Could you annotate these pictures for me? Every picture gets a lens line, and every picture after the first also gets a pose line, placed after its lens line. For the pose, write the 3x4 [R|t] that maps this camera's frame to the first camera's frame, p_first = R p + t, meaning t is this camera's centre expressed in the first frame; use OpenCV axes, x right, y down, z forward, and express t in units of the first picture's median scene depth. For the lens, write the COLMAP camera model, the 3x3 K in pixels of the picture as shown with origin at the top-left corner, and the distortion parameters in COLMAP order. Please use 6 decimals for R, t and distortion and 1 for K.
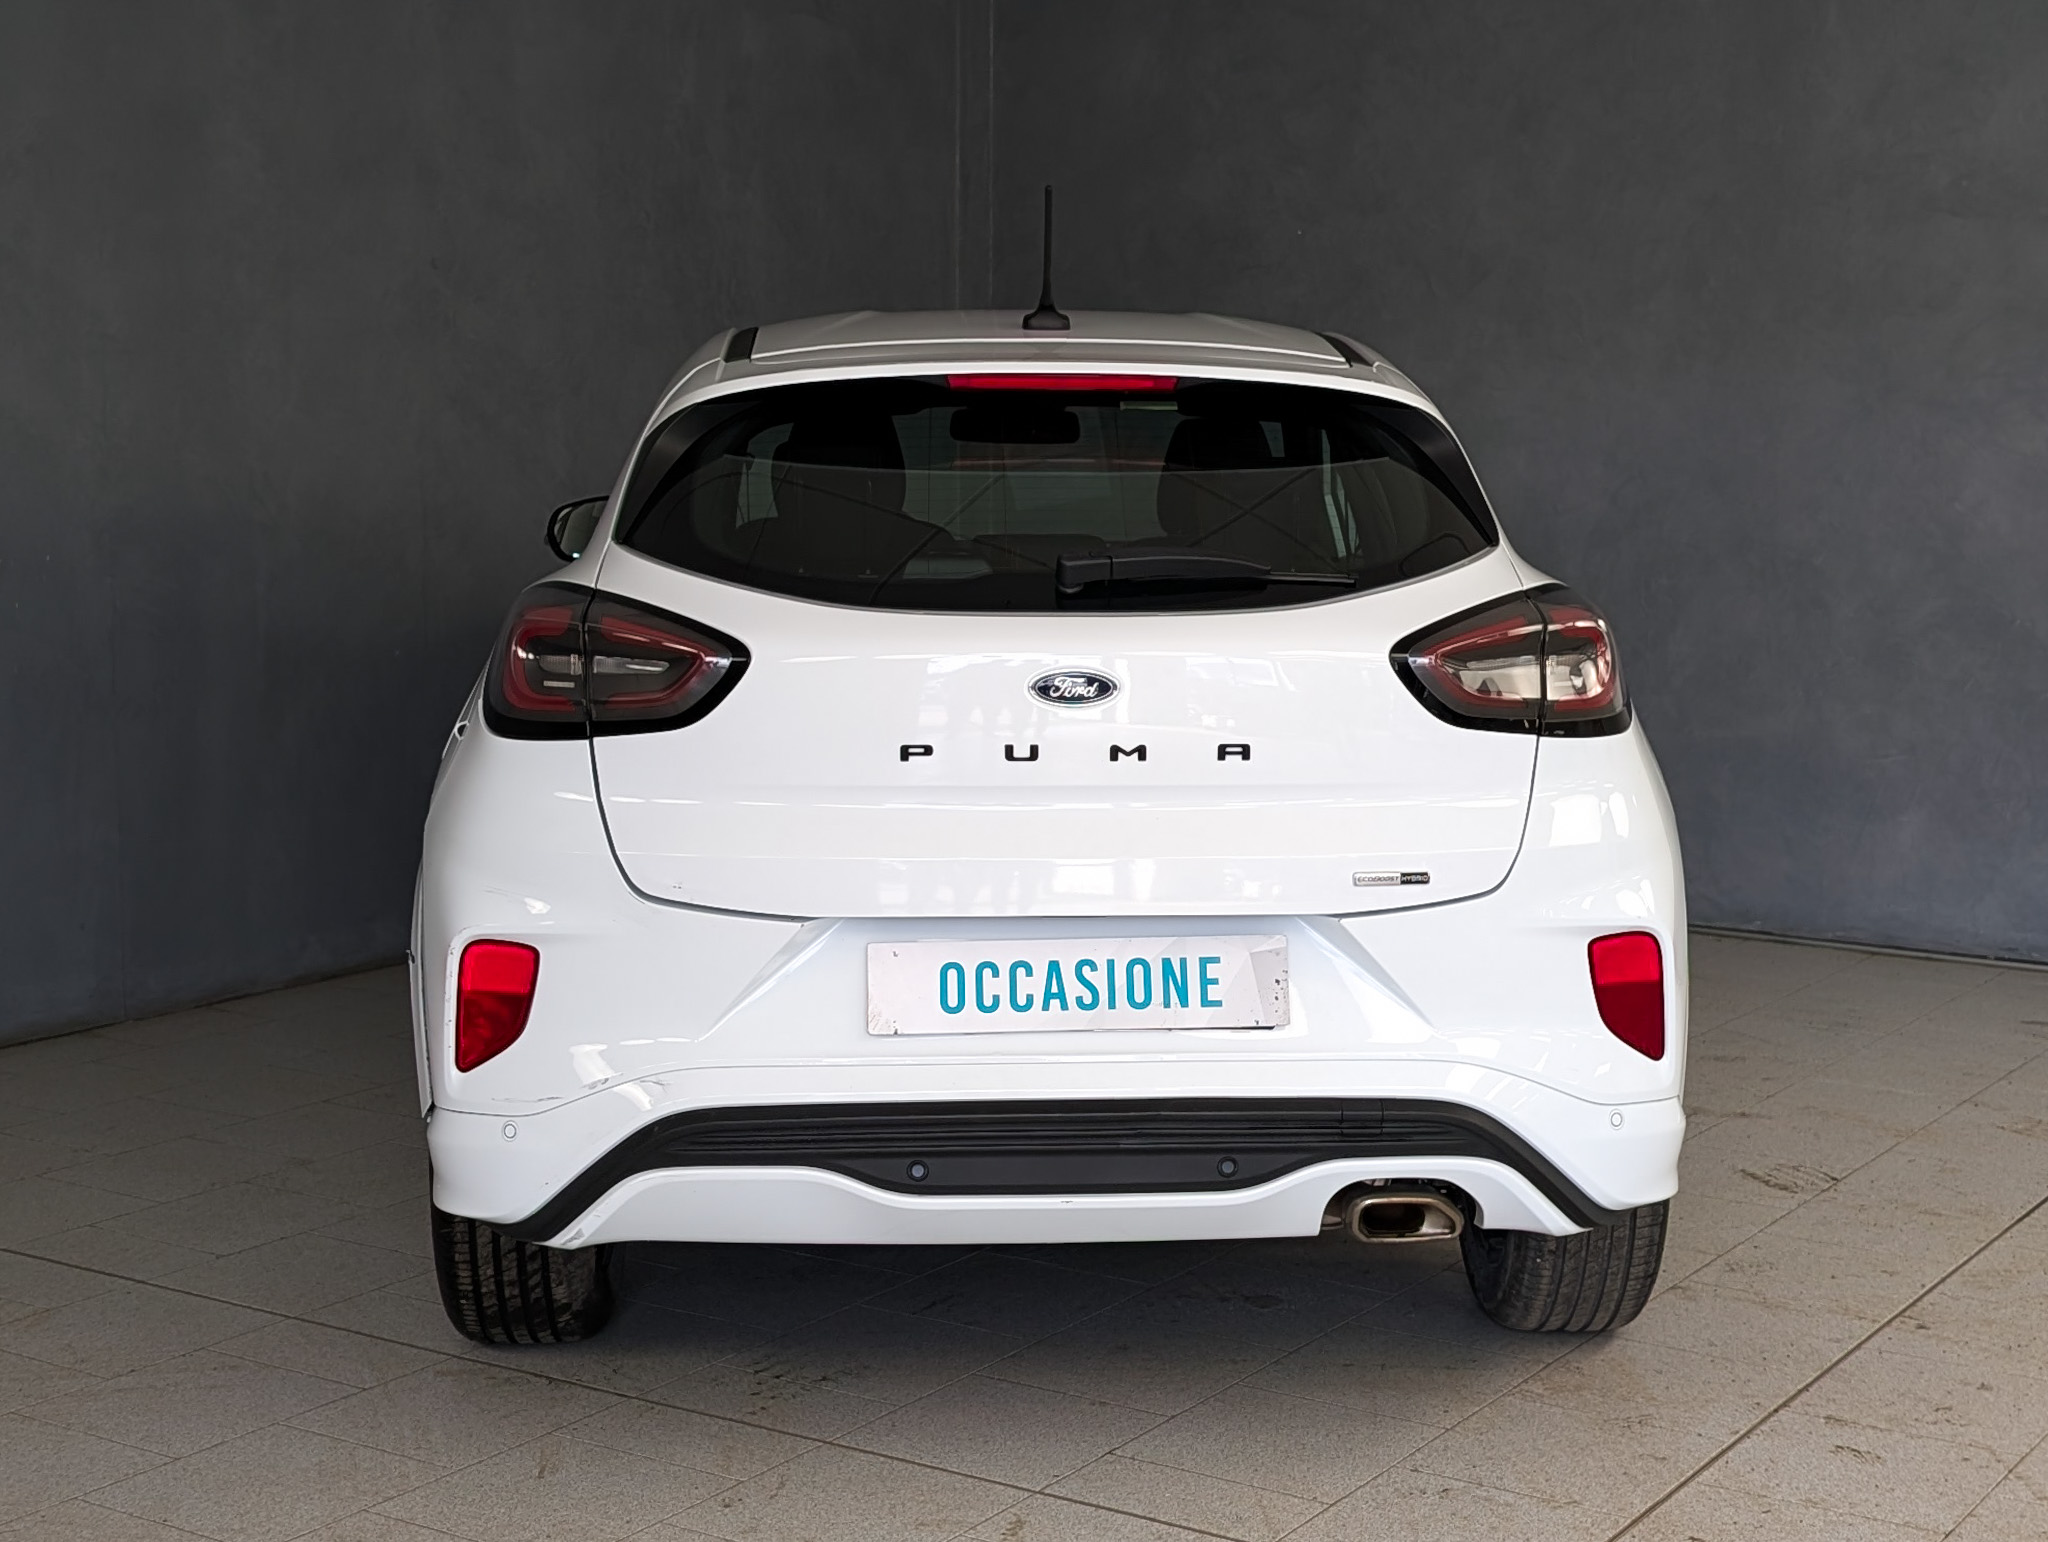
lens RADIAL K [[1450.7, 0, 1024.0], [0, 1450.7, 771.0], [0, 0, 1]] dist [0.089429, -0.115506]
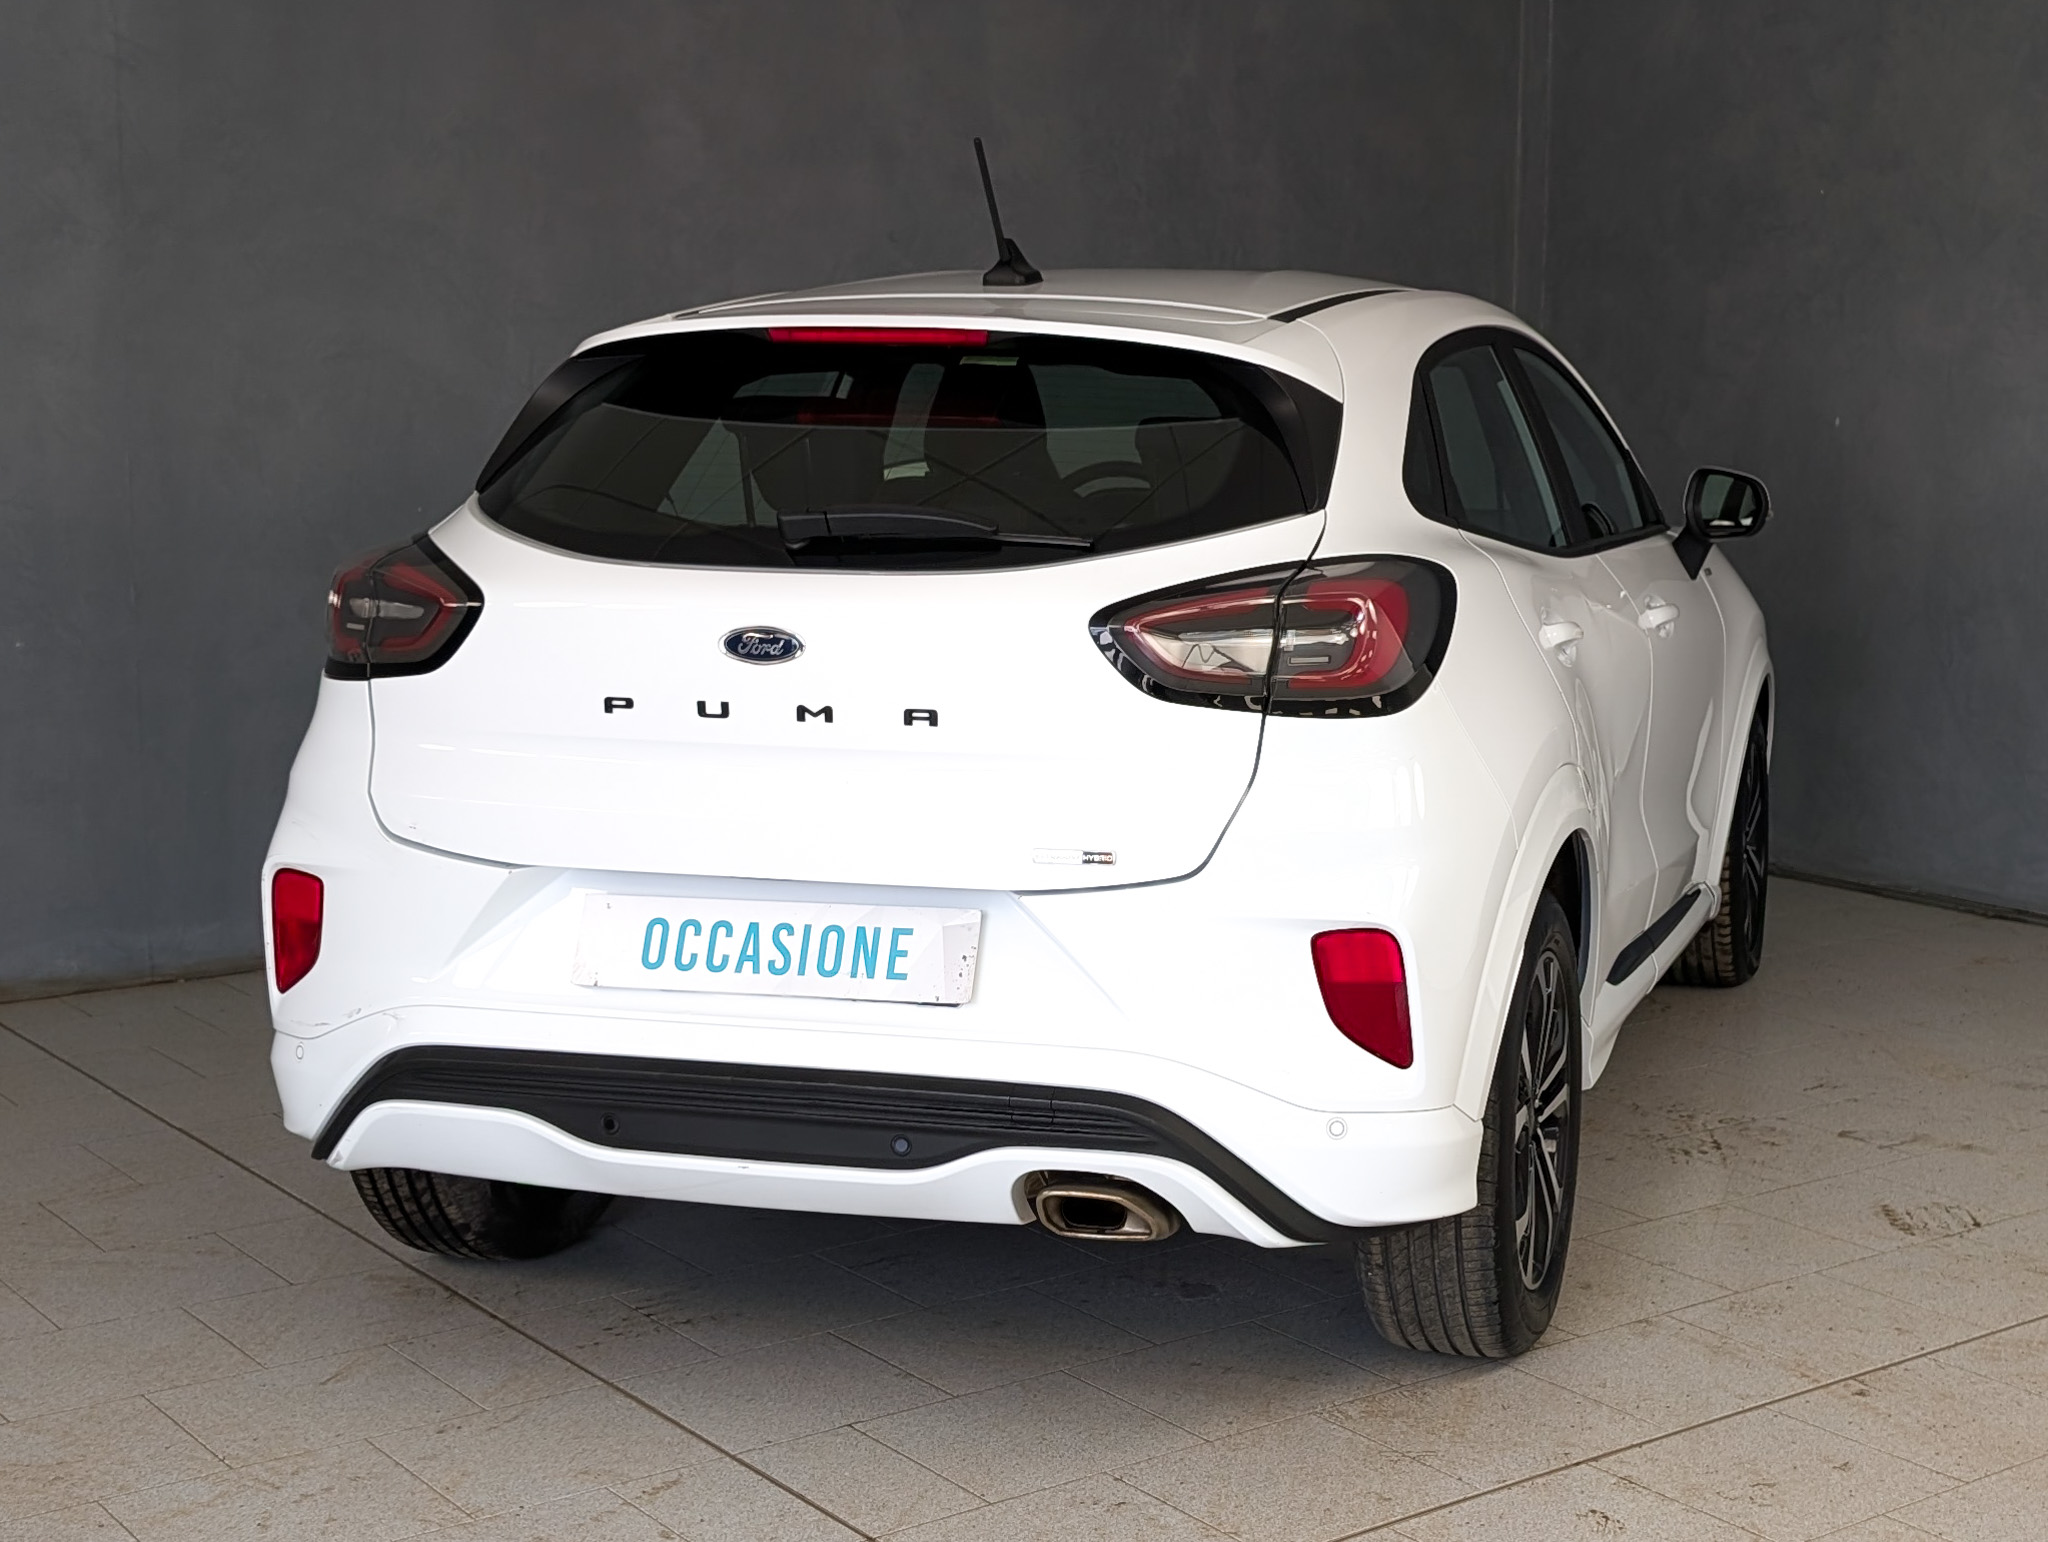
lens RADIAL K [[1452.4, 0, 1012.3], [0, 1452.4, 739.8], [0, 0, 1]] dist [0.052785, -0.061177]
pose [[0.986851, 0.043441, -0.155688, 0.341545], [-0.042761, 0.999056, 0.007713, -0.007866], [0.155876, -0.000954, 0.987776, 0.055473]]
